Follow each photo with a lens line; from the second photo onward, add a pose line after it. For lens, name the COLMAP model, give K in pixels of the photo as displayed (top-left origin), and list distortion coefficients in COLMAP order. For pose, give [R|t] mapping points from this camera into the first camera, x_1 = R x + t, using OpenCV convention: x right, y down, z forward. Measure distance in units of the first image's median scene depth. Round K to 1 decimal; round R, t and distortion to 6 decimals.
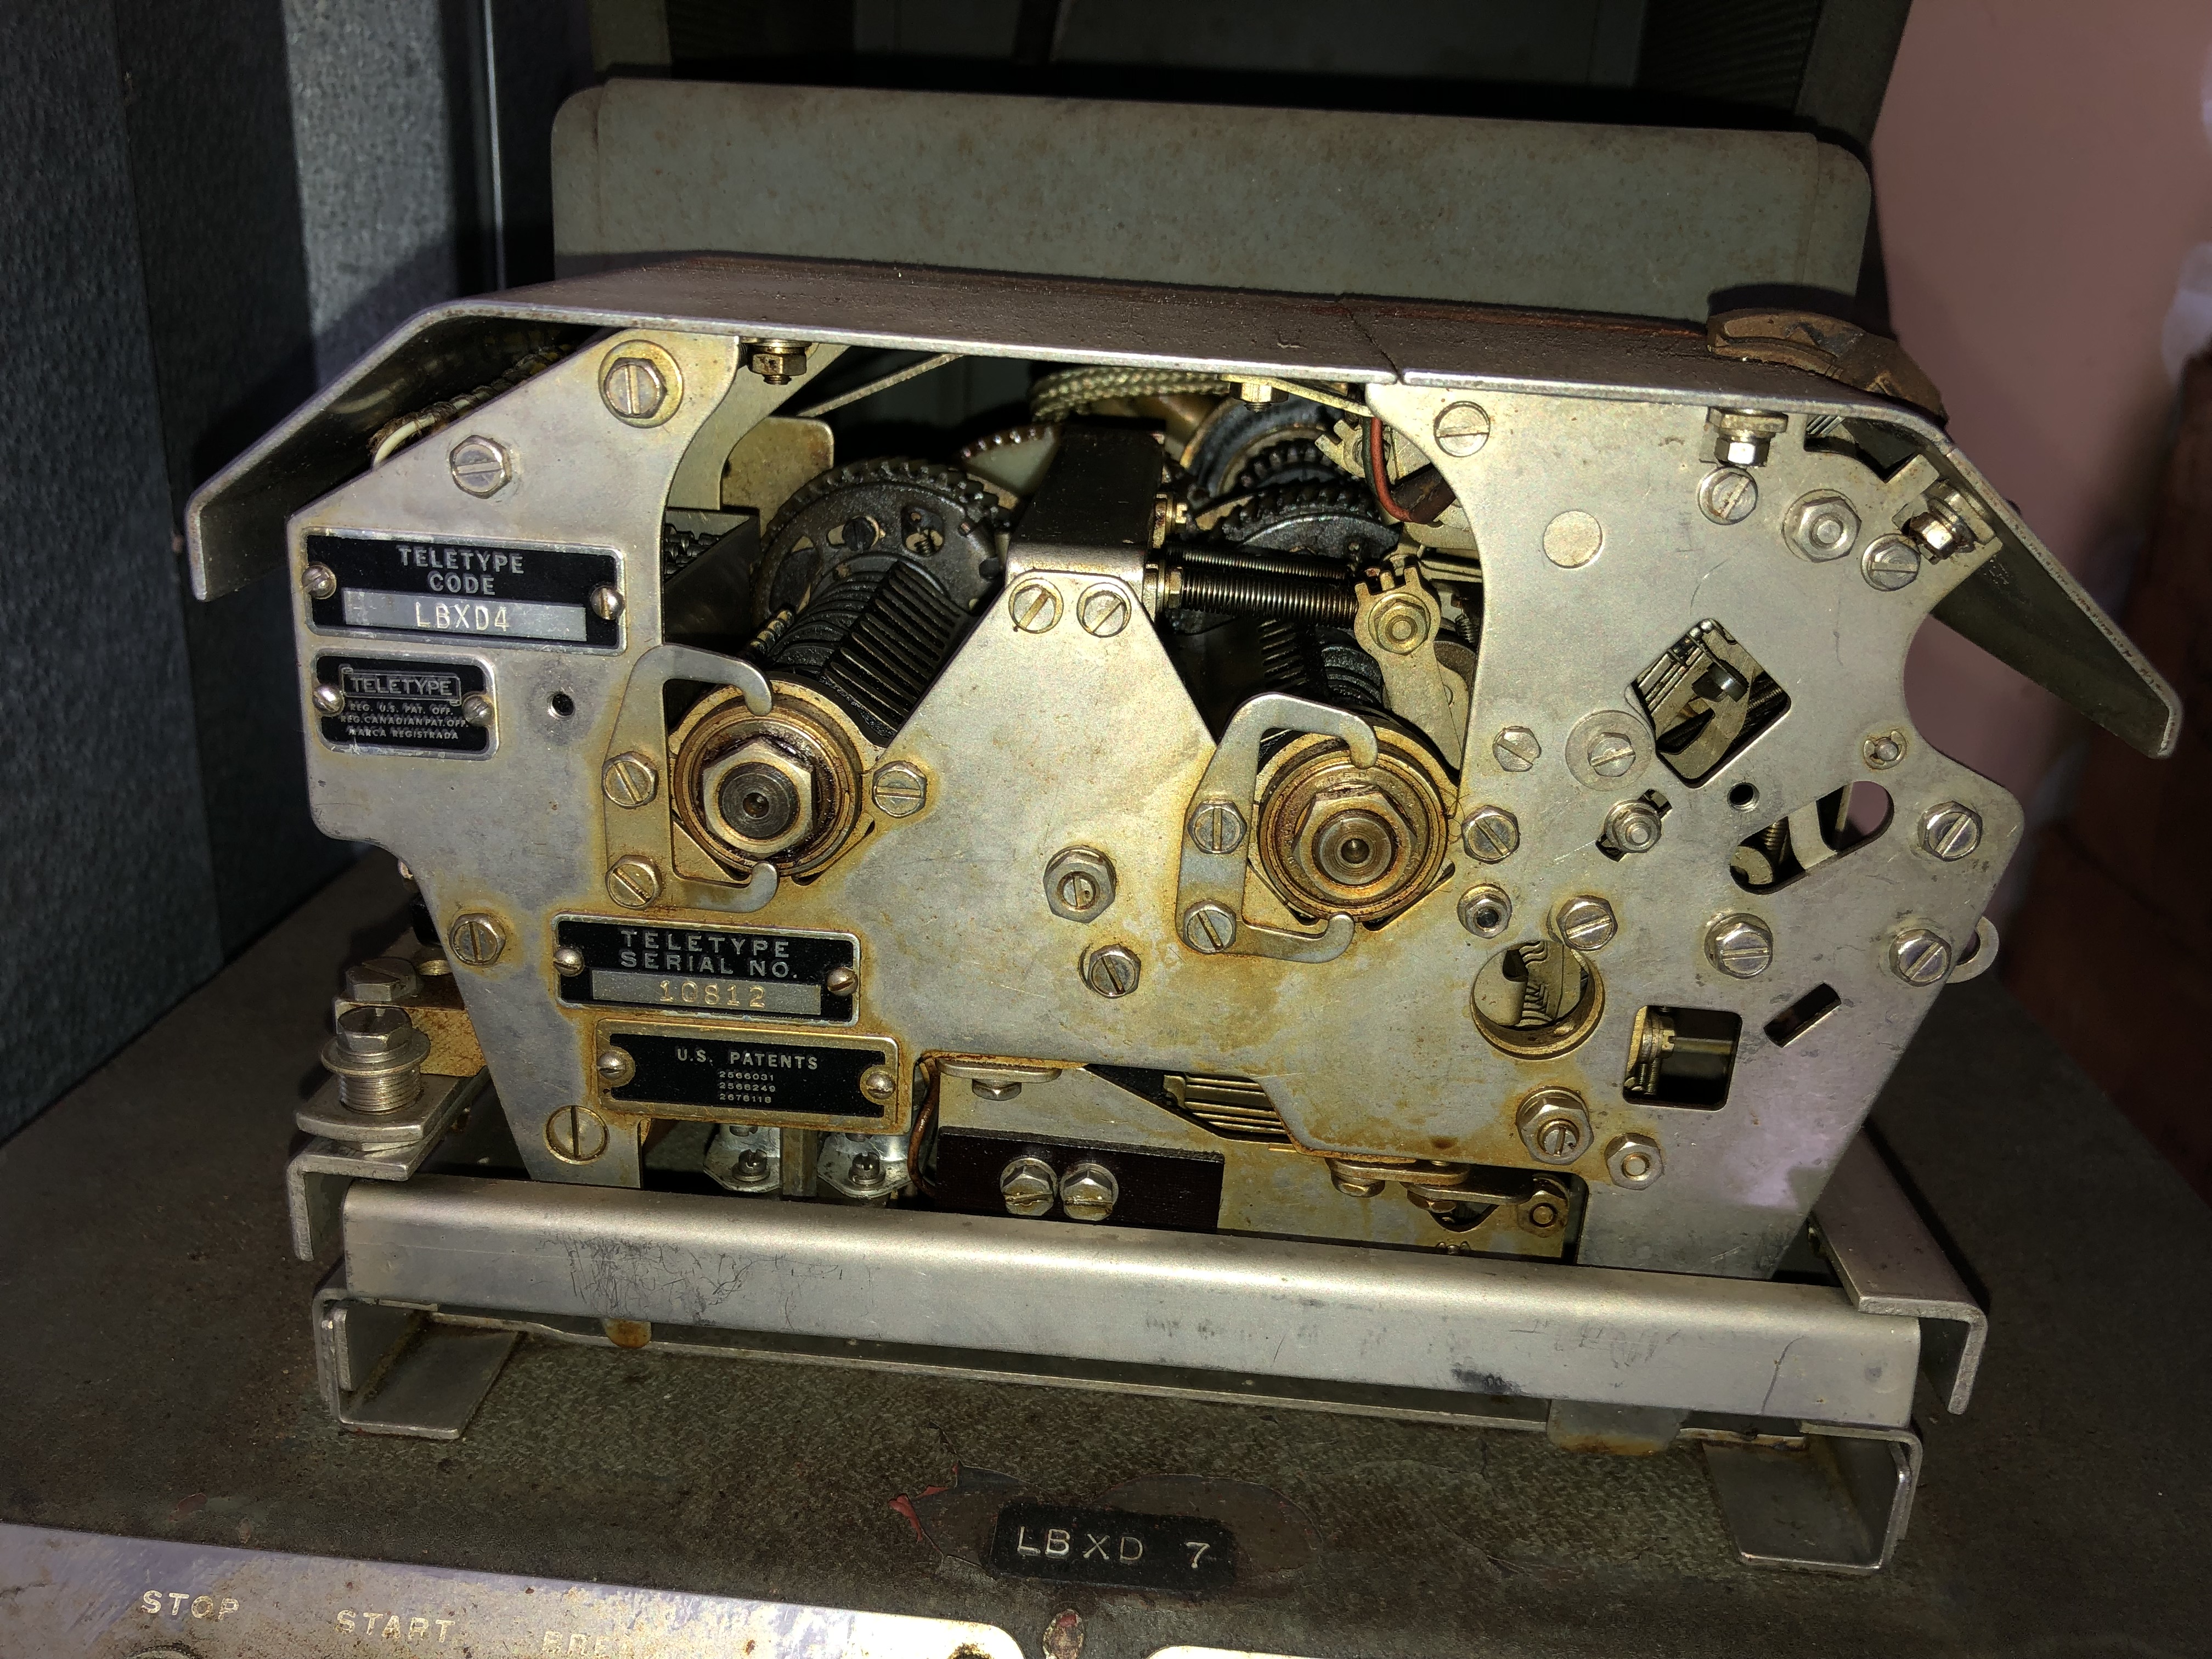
lens RADIAL K [[1833.5, 0, 1085.3], [0, 1833.5, 832.8], [0, 0, 1]] dist [0.046217, -0.036385]
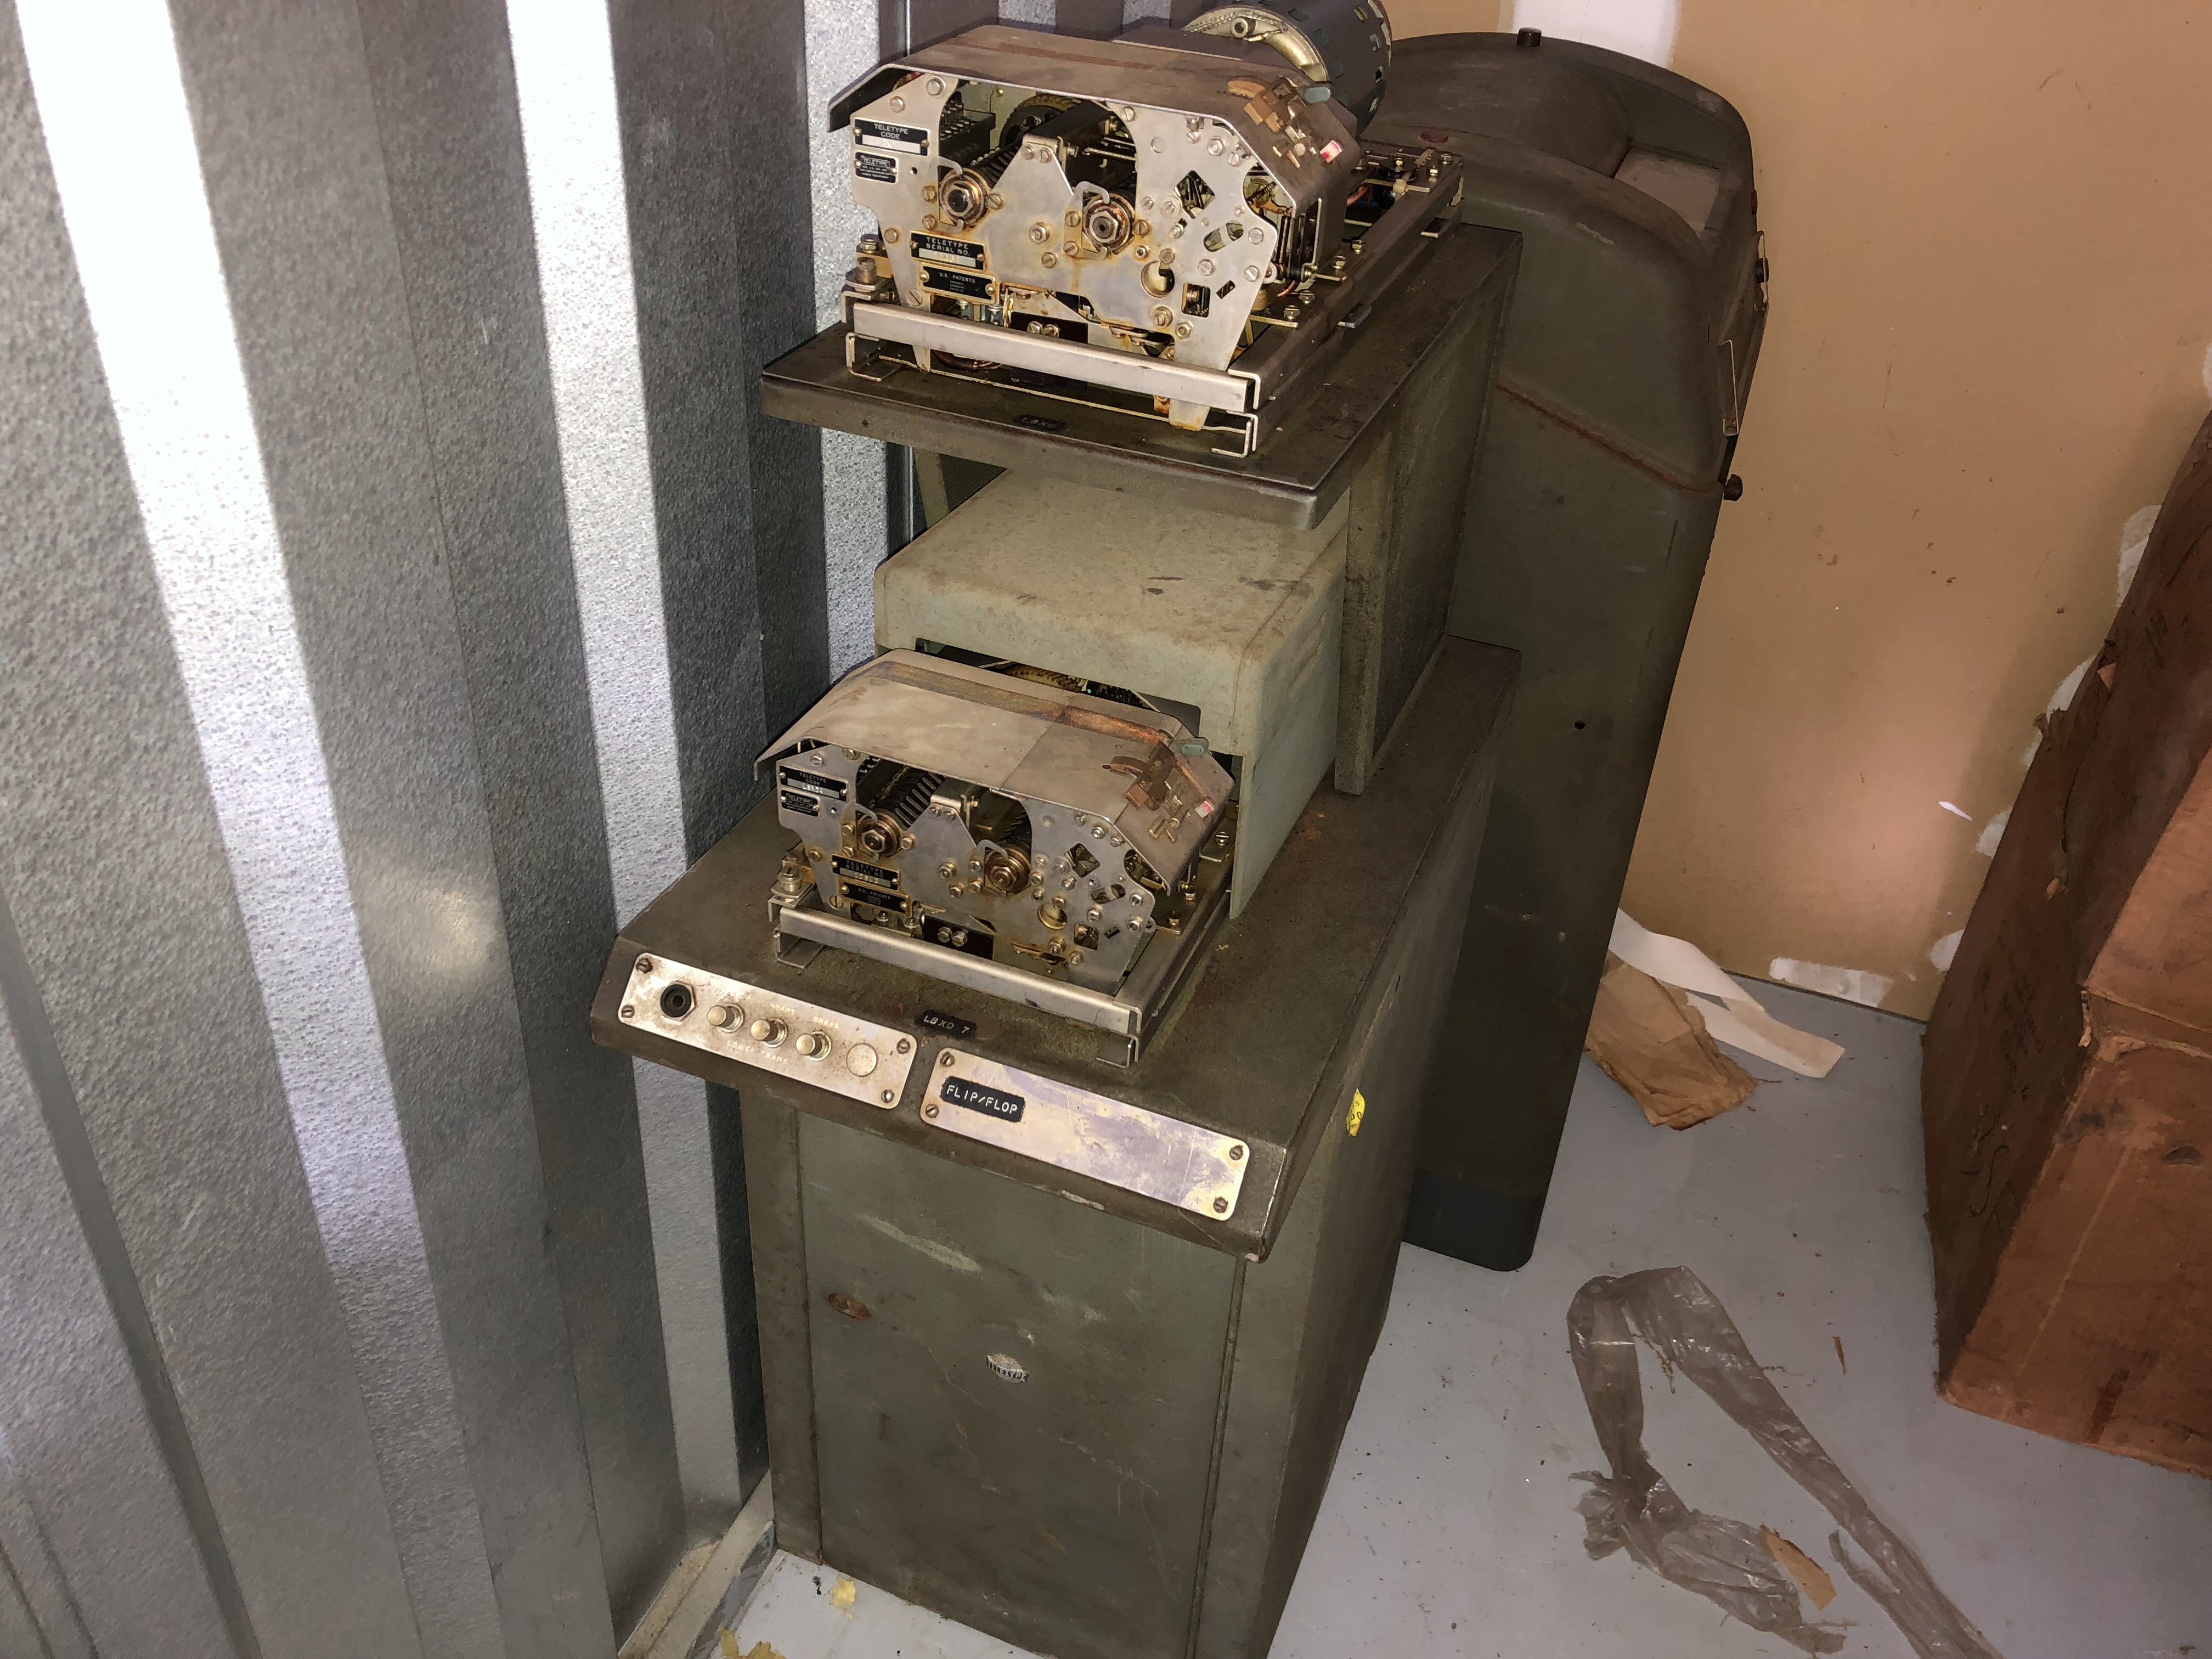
lens RADIAL K [[1833.5, 0, 1118.6], [0, 1833.5, 840.9], [0, 0, 1]] dist [0.046217, -0.036385]
pose [[0.955135, 0.168950, -0.243255, 1.304007], [-0.107650, 0.963198, 0.246295, -1.051552], [0.275914, -0.209059, 0.938171, -2.636979]]
